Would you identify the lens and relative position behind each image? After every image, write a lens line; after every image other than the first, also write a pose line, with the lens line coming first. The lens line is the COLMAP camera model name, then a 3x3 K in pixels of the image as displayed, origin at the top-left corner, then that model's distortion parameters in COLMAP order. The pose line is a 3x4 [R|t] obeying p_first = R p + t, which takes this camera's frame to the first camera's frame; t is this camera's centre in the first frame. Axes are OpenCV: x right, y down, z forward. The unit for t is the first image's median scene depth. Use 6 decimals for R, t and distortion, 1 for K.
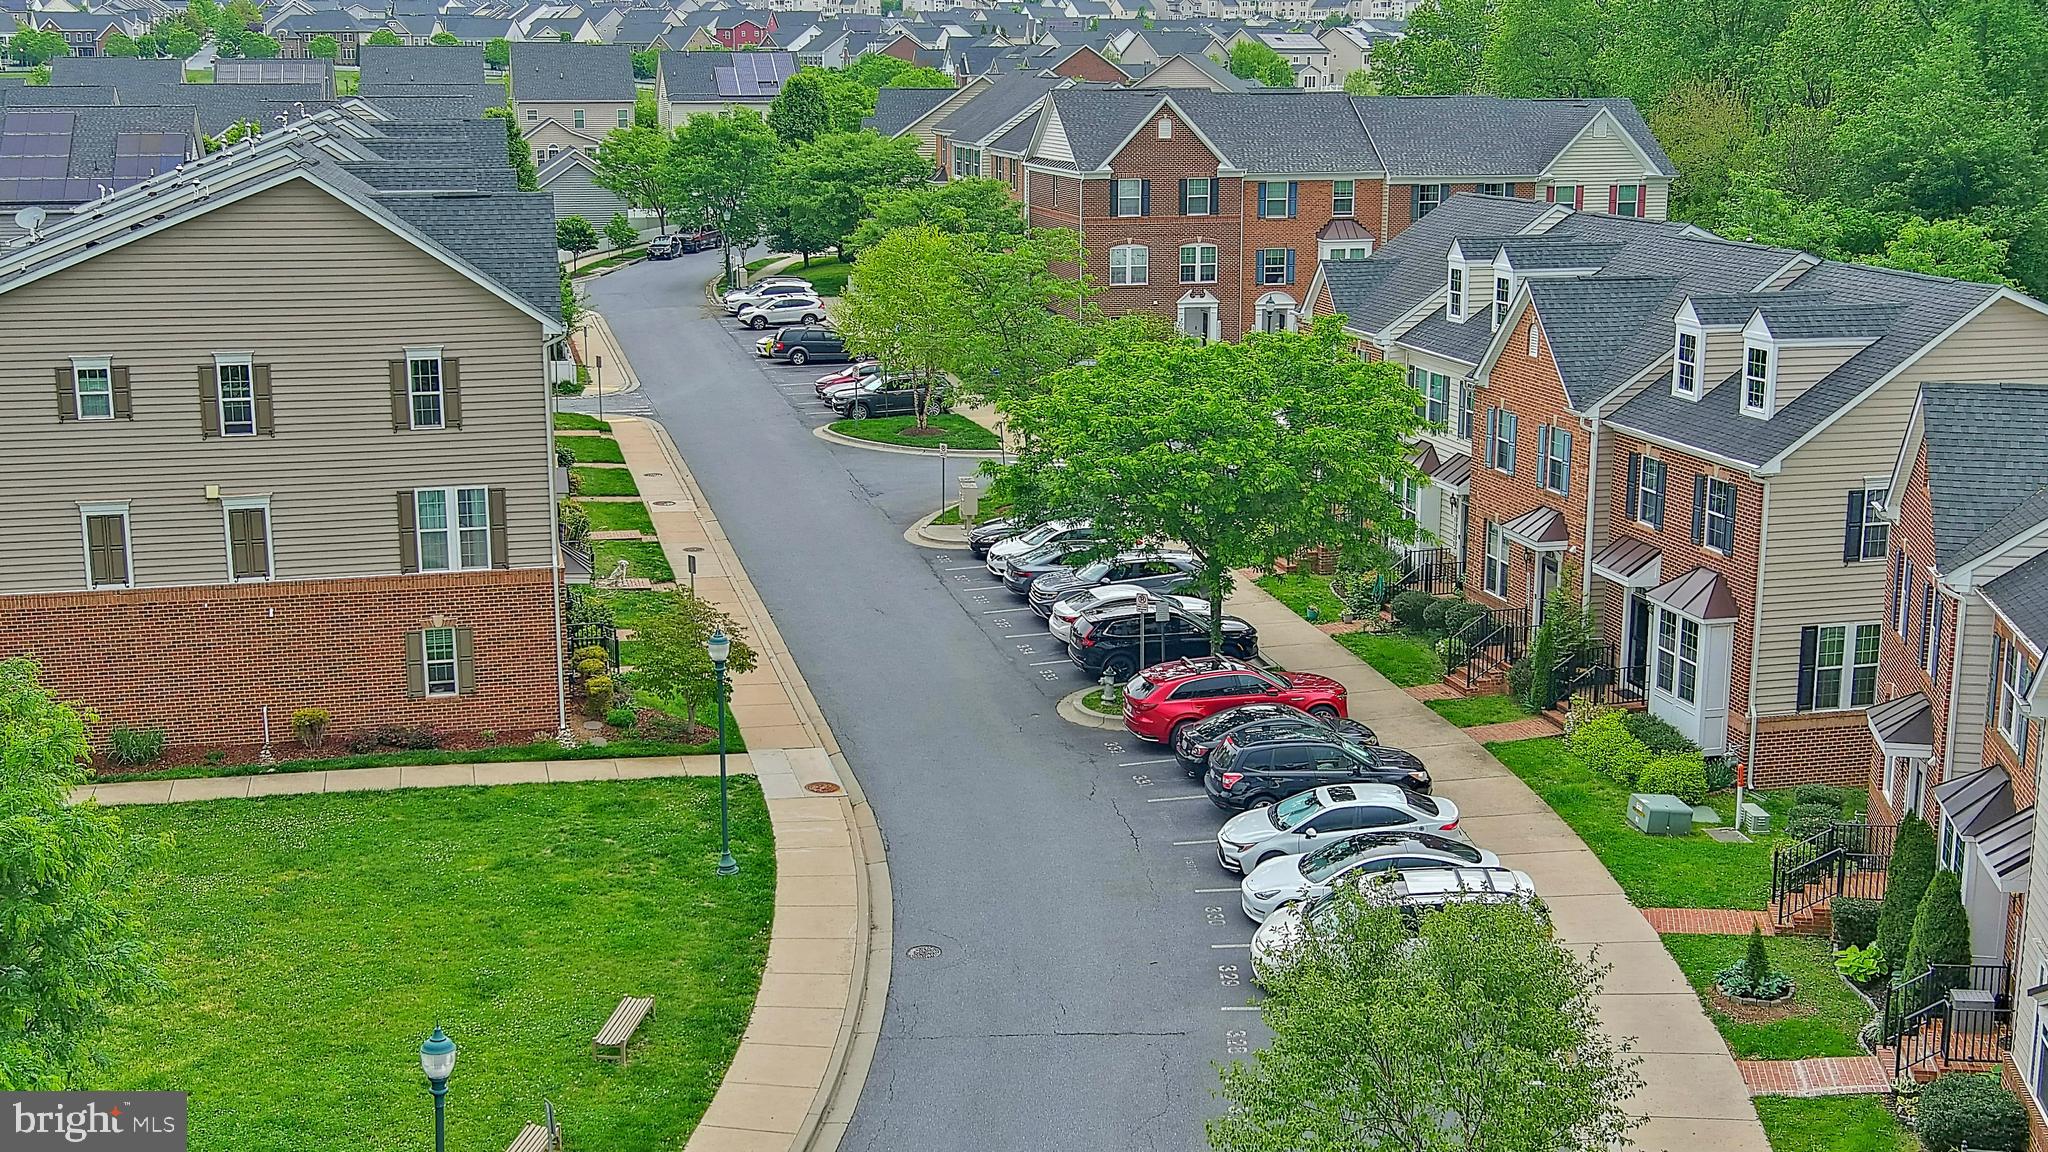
lens RADIAL K [[2326.6, 0, 1026.6], [0, 2326.6, 577.7], [0, 0, 1]] dist [0.057998, -0.212714]
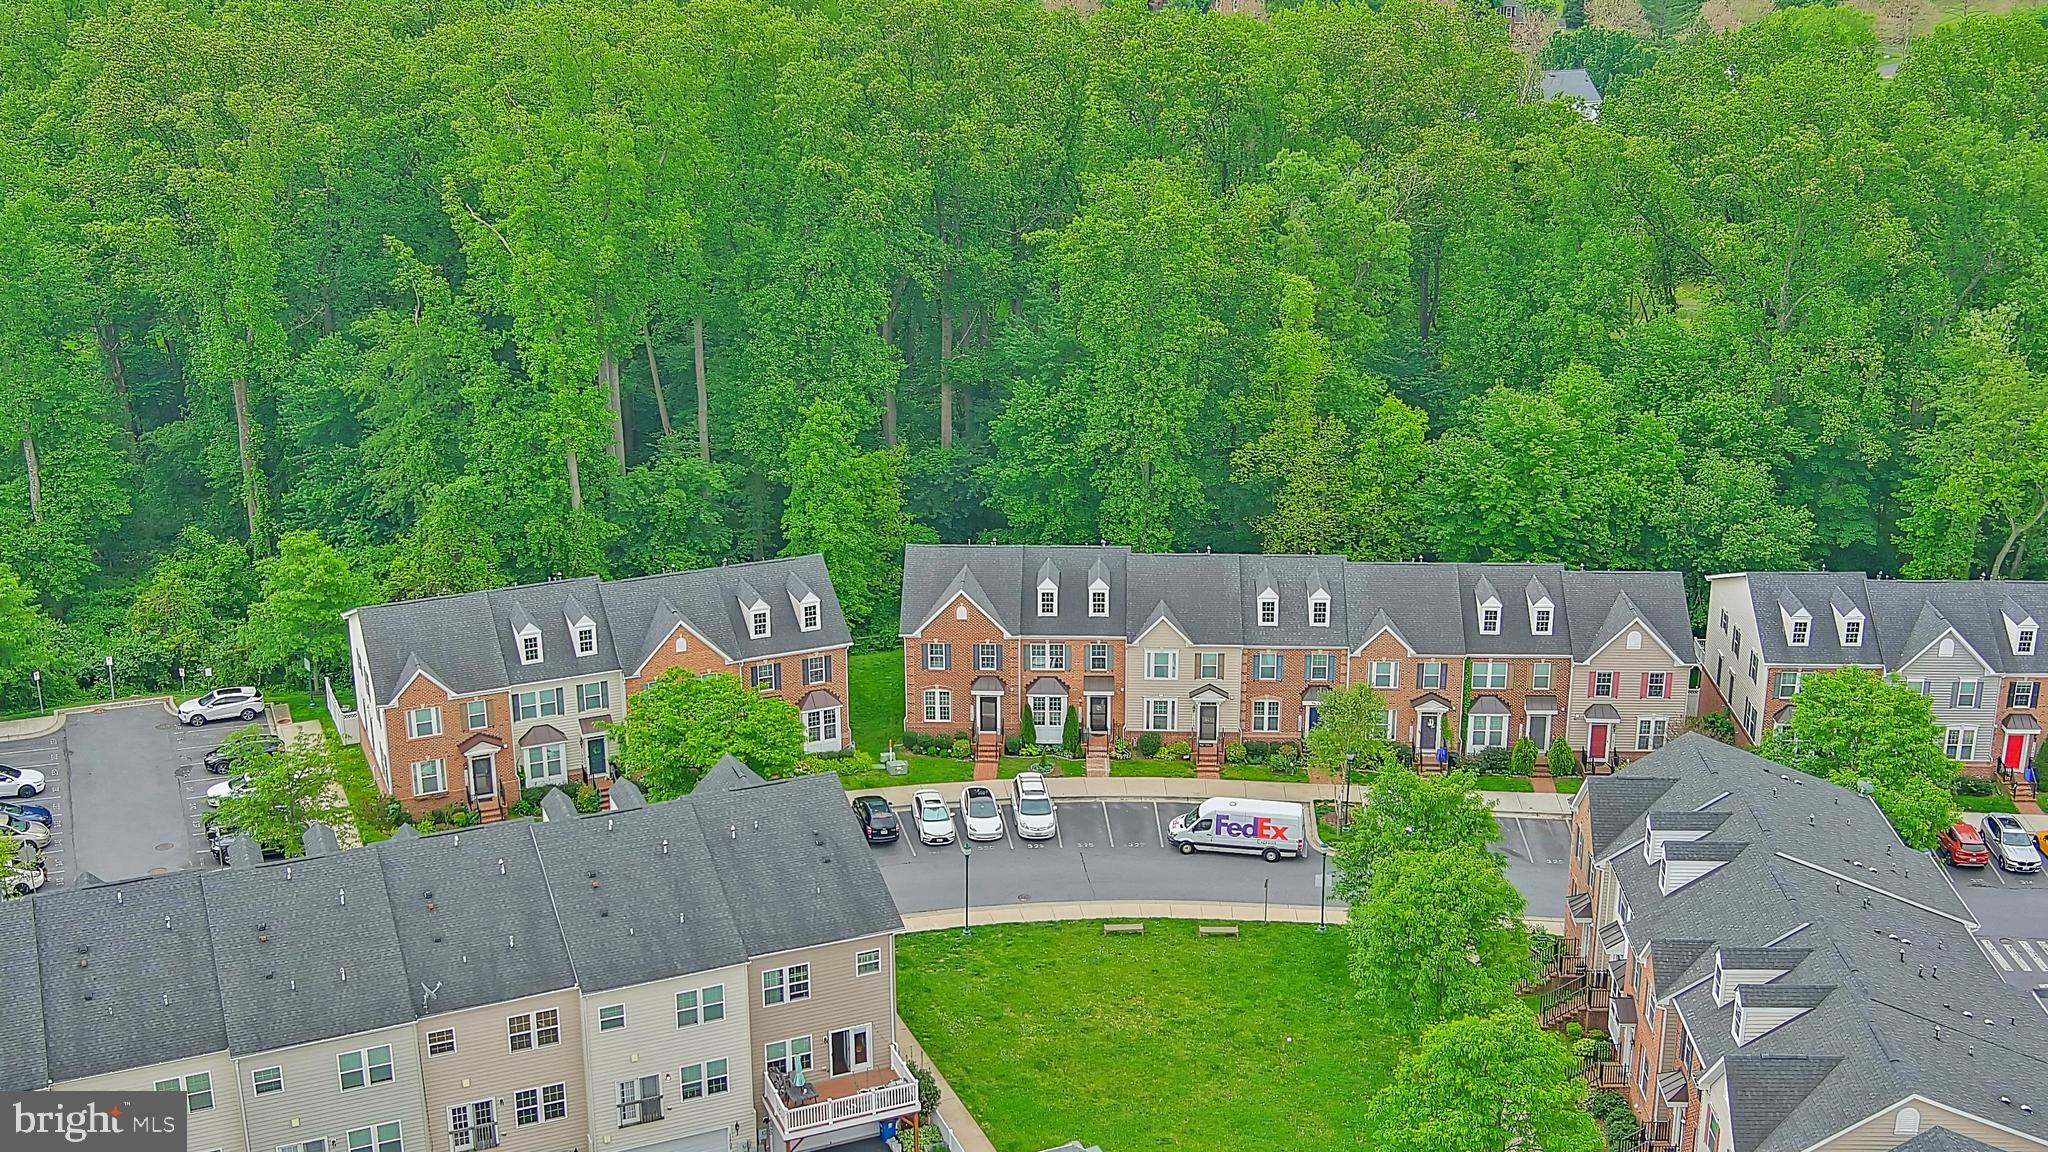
lens RADIAL K [[2326.6, 0, 1026.6], [0, 2326.6, 577.7], [0, 0, 1]] dist [0.057998, -0.212714]
pose [[-0.149335, -0.327863, 0.932848, -2.106757], [0.216423, 0.909713, 0.354378, -0.980697], [-0.964811, 0.254810, -0.064895, 0.913033]]
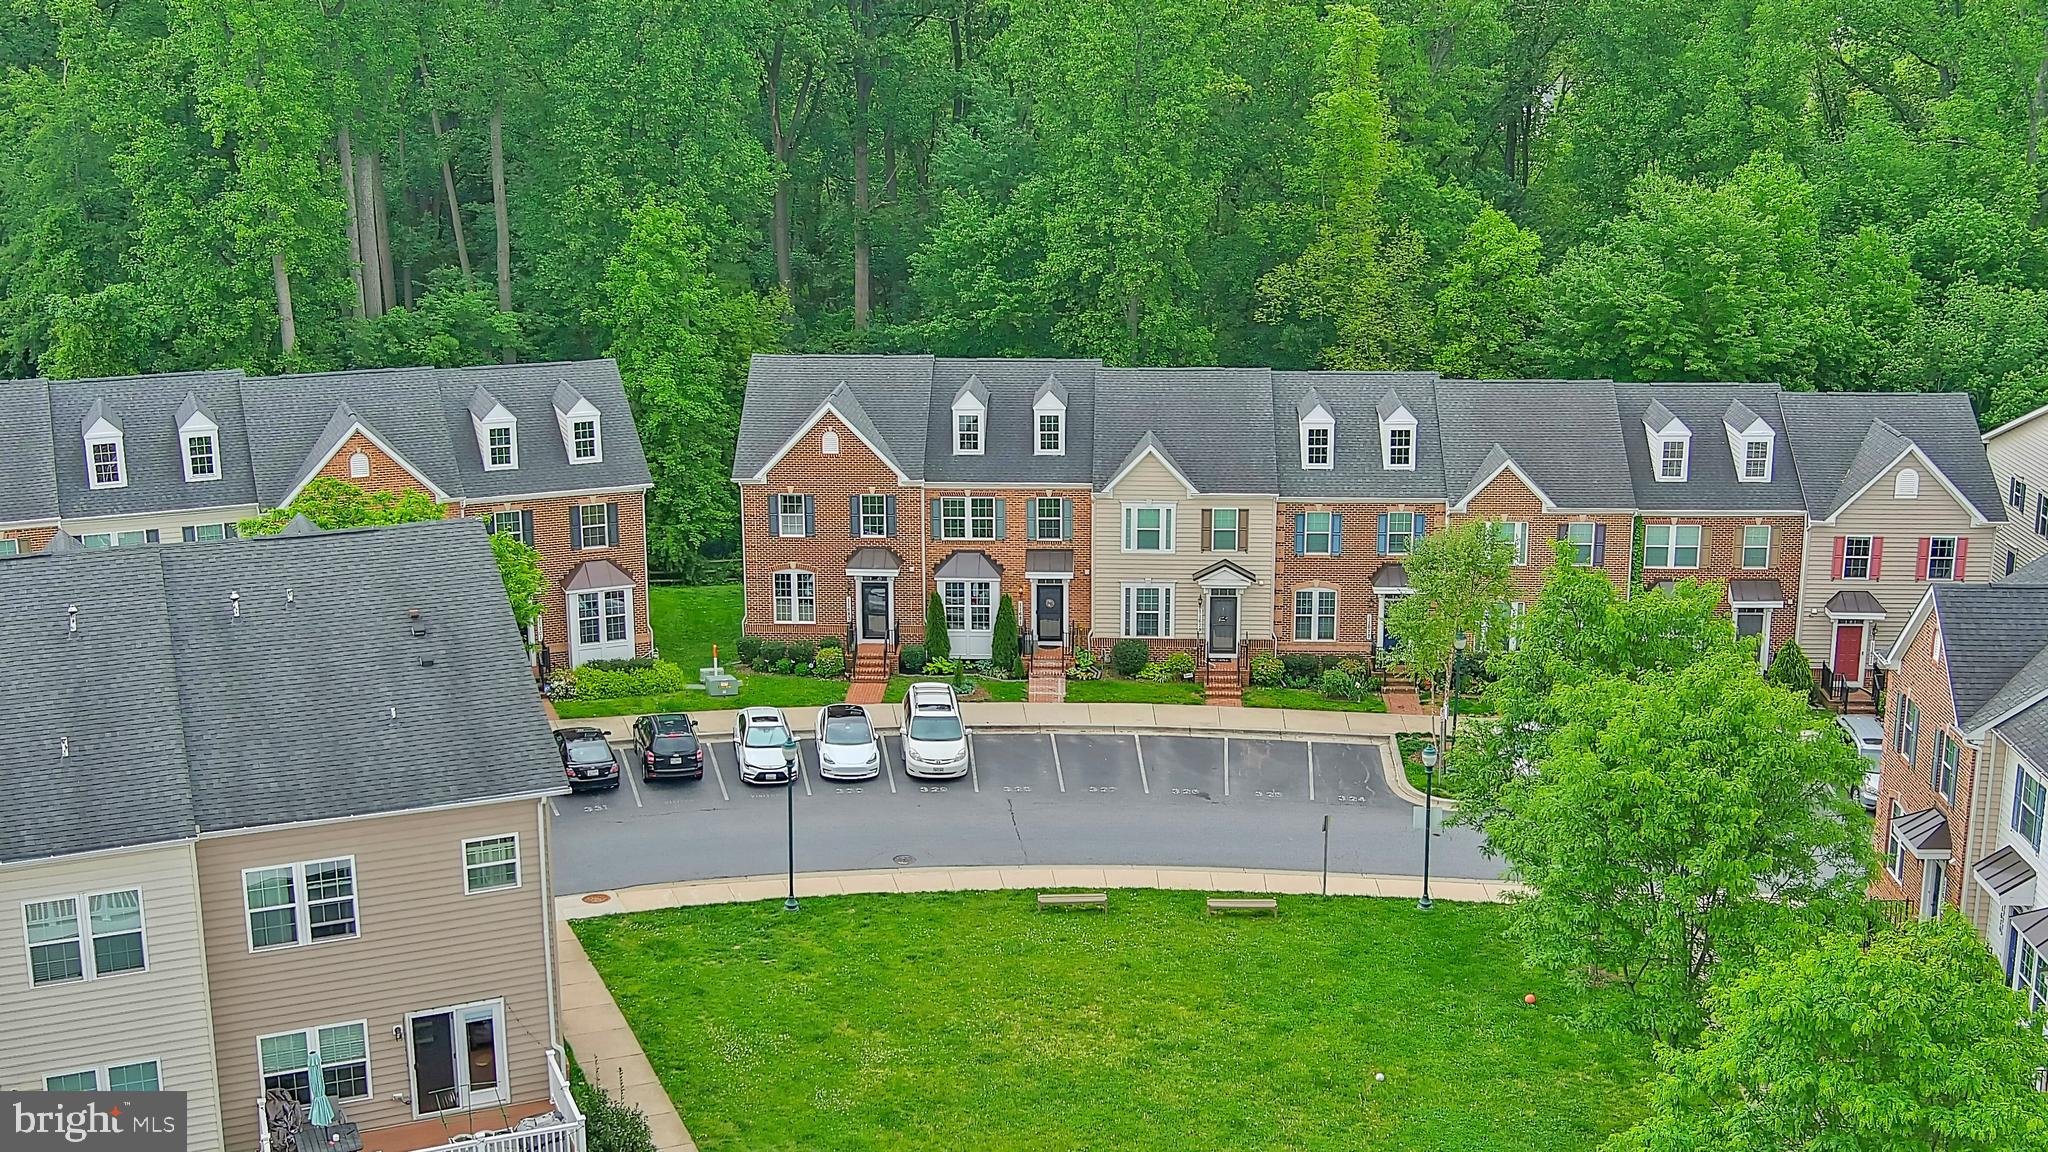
lens RADIAL K [[2326.6, 0, 1026.6], [0, 2326.6, 577.7], [0, 0, 1]] dist [0.057998, -0.212714]
pose [[-0.140758, -0.249207, 0.958166, -1.294604], [0.216357, 0.936667, 0.275399, -0.371091], [-0.966114, 0.246071, -0.077926, 0.842027]]
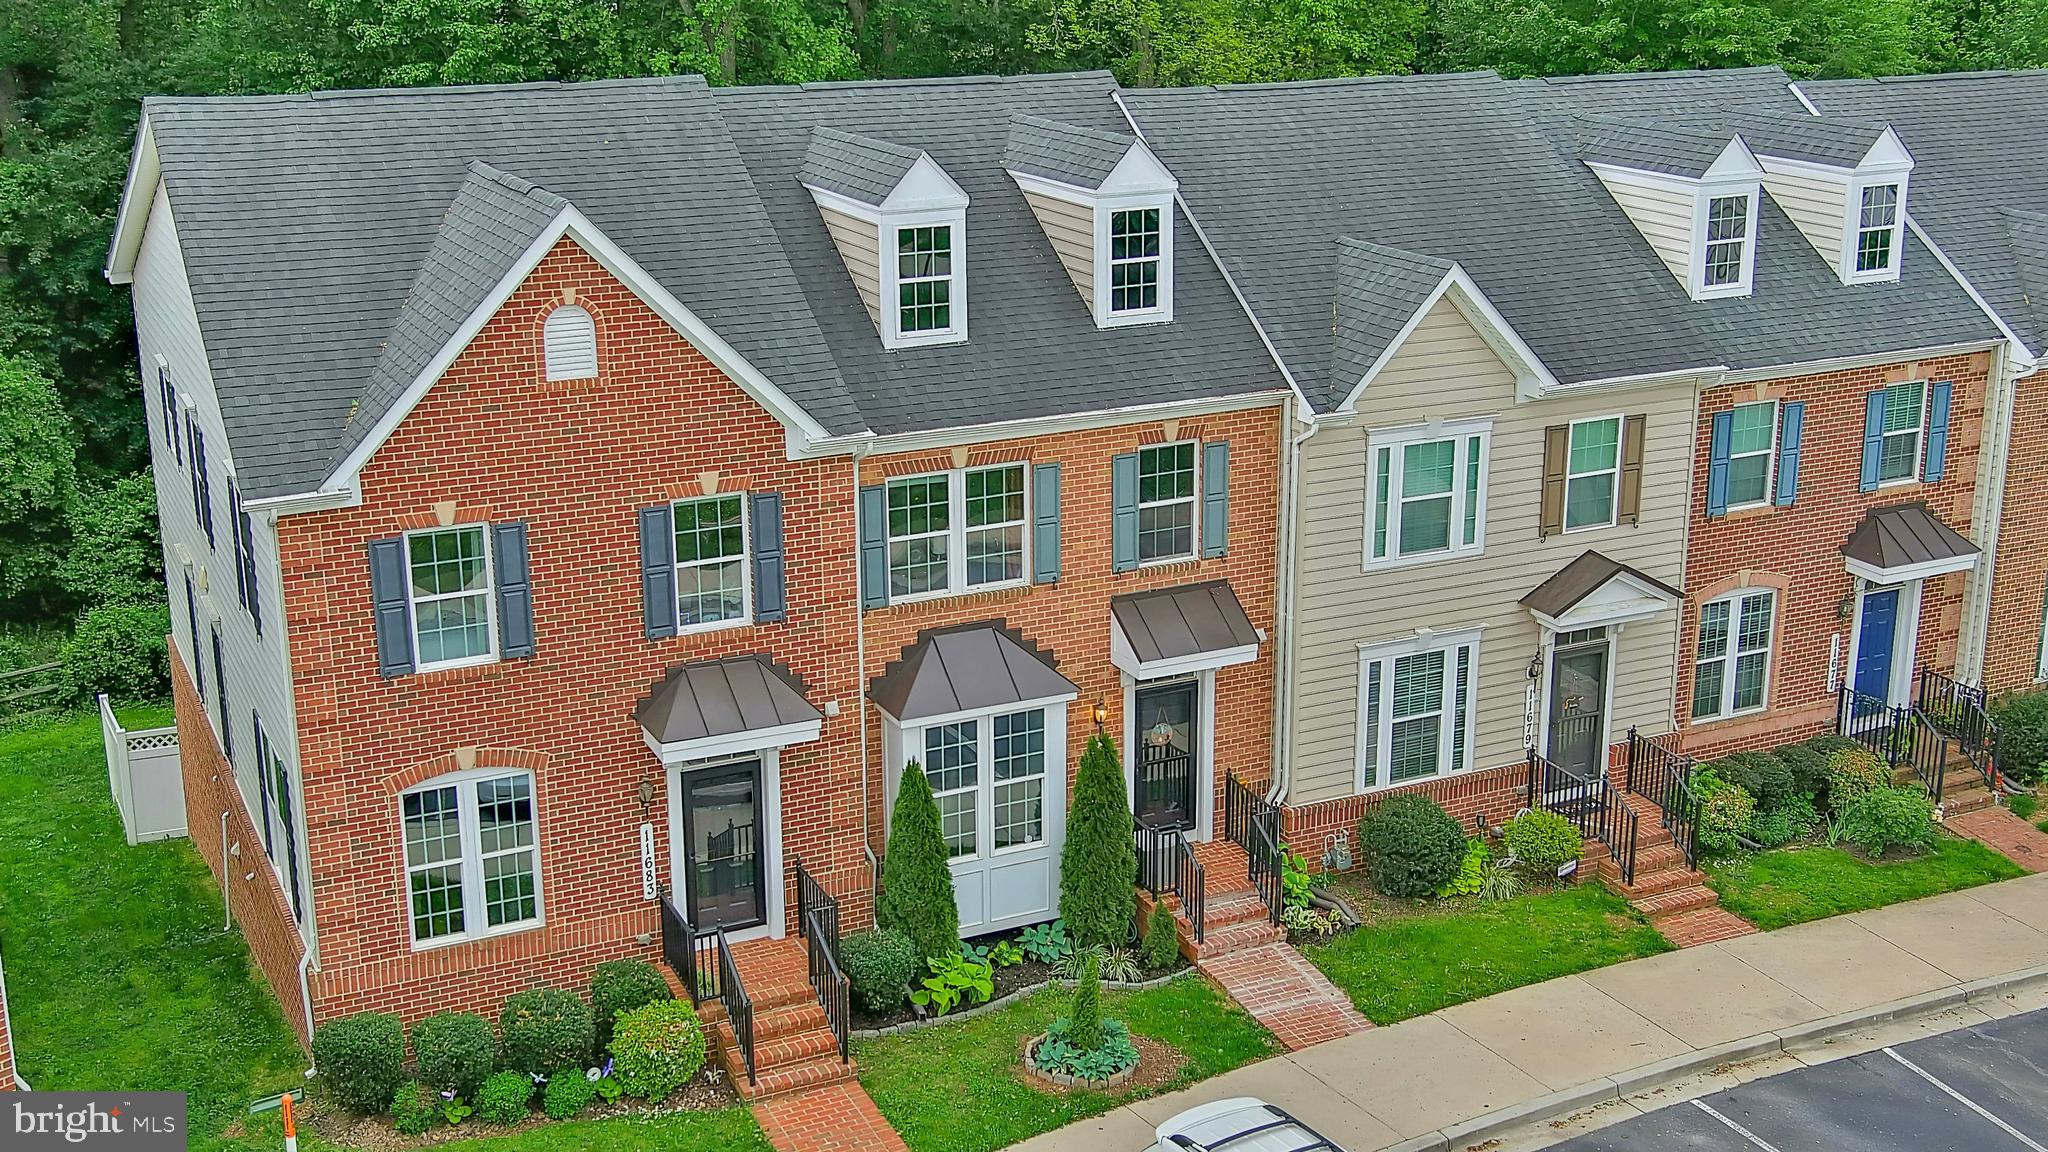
lens RADIAL K [[2326.6, 0, 1026.6], [0, 2326.6, 577.7], [0, 0, 1]] dist [0.057998, -0.212714]
pose [[-0.596464, -0.226999, 0.769871, -0.132258], [0.178834, 0.897478, 0.403177, -0.176464], [-0.782463, 0.378160, -0.494718, 1.012503]]
